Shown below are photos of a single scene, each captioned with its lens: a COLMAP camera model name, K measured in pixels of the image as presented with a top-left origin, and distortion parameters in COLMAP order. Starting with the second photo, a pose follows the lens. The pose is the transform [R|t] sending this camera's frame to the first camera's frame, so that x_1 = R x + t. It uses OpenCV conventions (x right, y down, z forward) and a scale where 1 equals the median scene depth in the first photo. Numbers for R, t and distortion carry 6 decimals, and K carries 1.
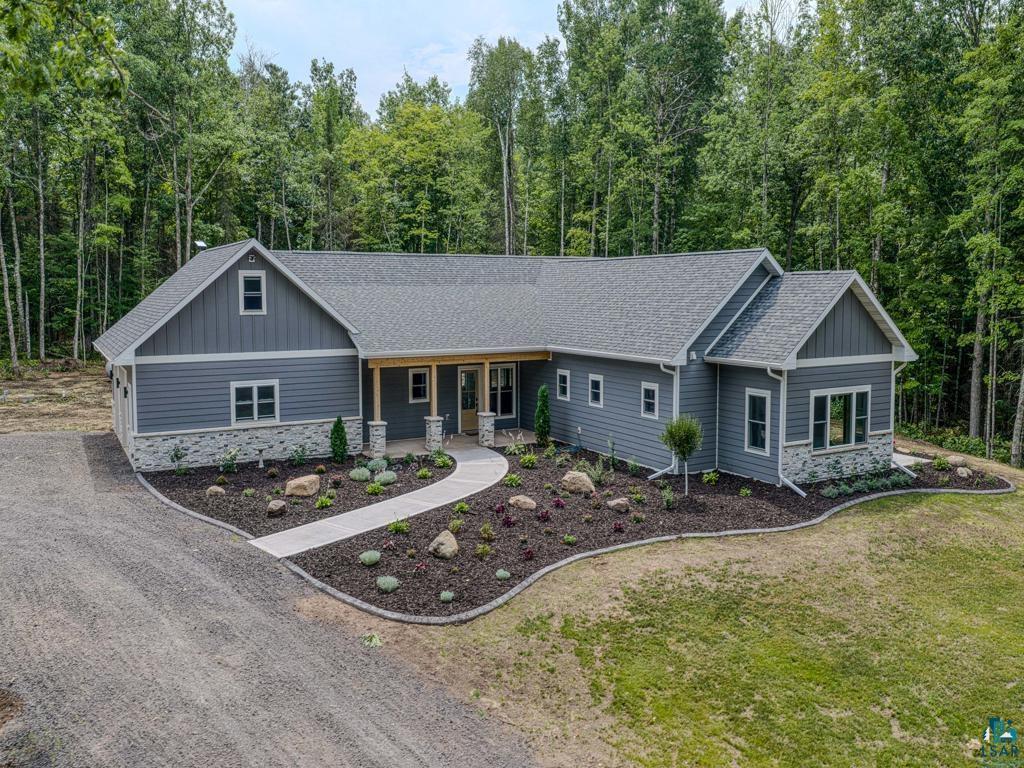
lens RADIAL K [[835.8, 0, 512.6], [0, 835.8, 345.0], [0, 0, 1]] dist [0.032155, -0.009639]
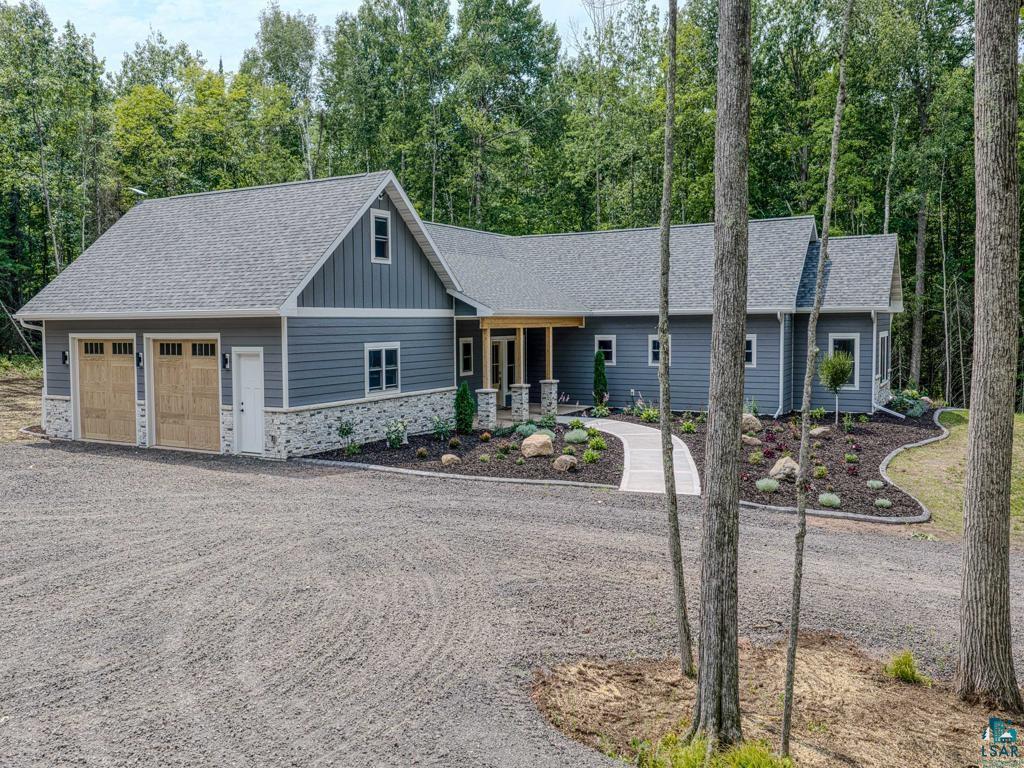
lens RADIAL K [[837.0, 0, 513.0], [0, 837.0, 352.5], [0, 0, 1]] dist [0.030162, -0.008826]
pose [[0.853099, -0.025588, 0.521121, -0.667650], [0.042682, 0.998872, -0.020825, 0.079432], [-0.520000, 0.040009, 0.853229, 0.234919]]
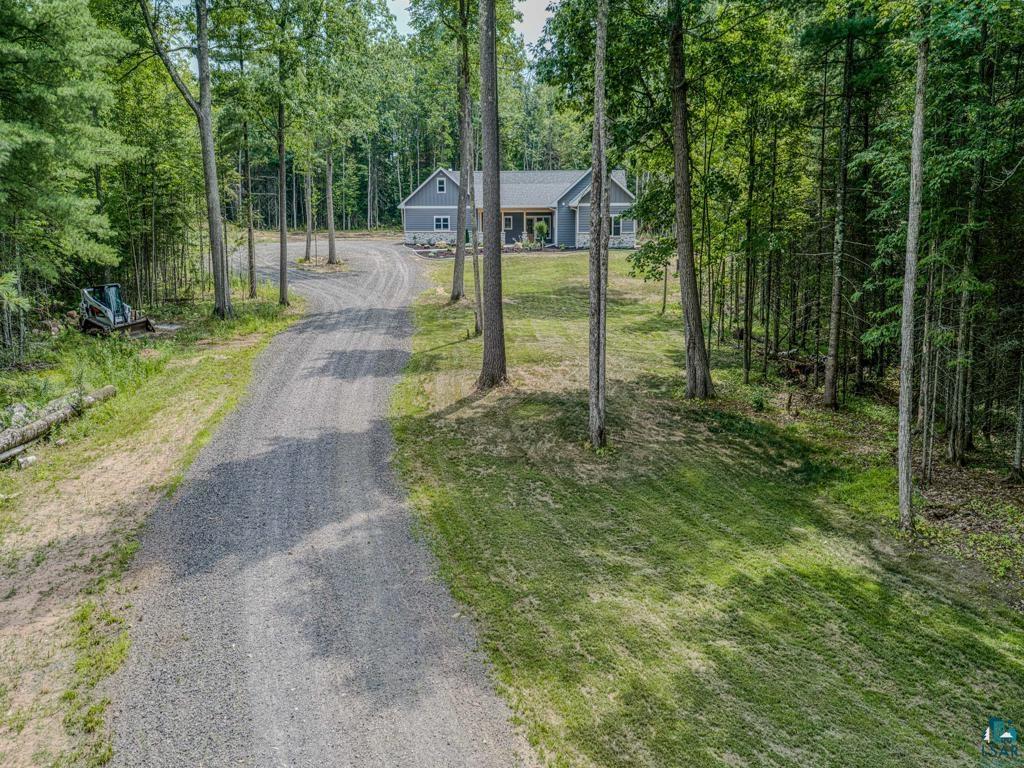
lens RADIAL K [[837.0, 0, 513.0], [0, 837.0, 352.5], [0, 0, 1]] dist [0.030162, -0.008826]
pose [[0.870795, 0.080972, -0.484932, 1.459244], [-0.036639, 0.994289, 0.100230, 0.228264], [0.490279, -0.069512, 0.868789, -1.557979]]
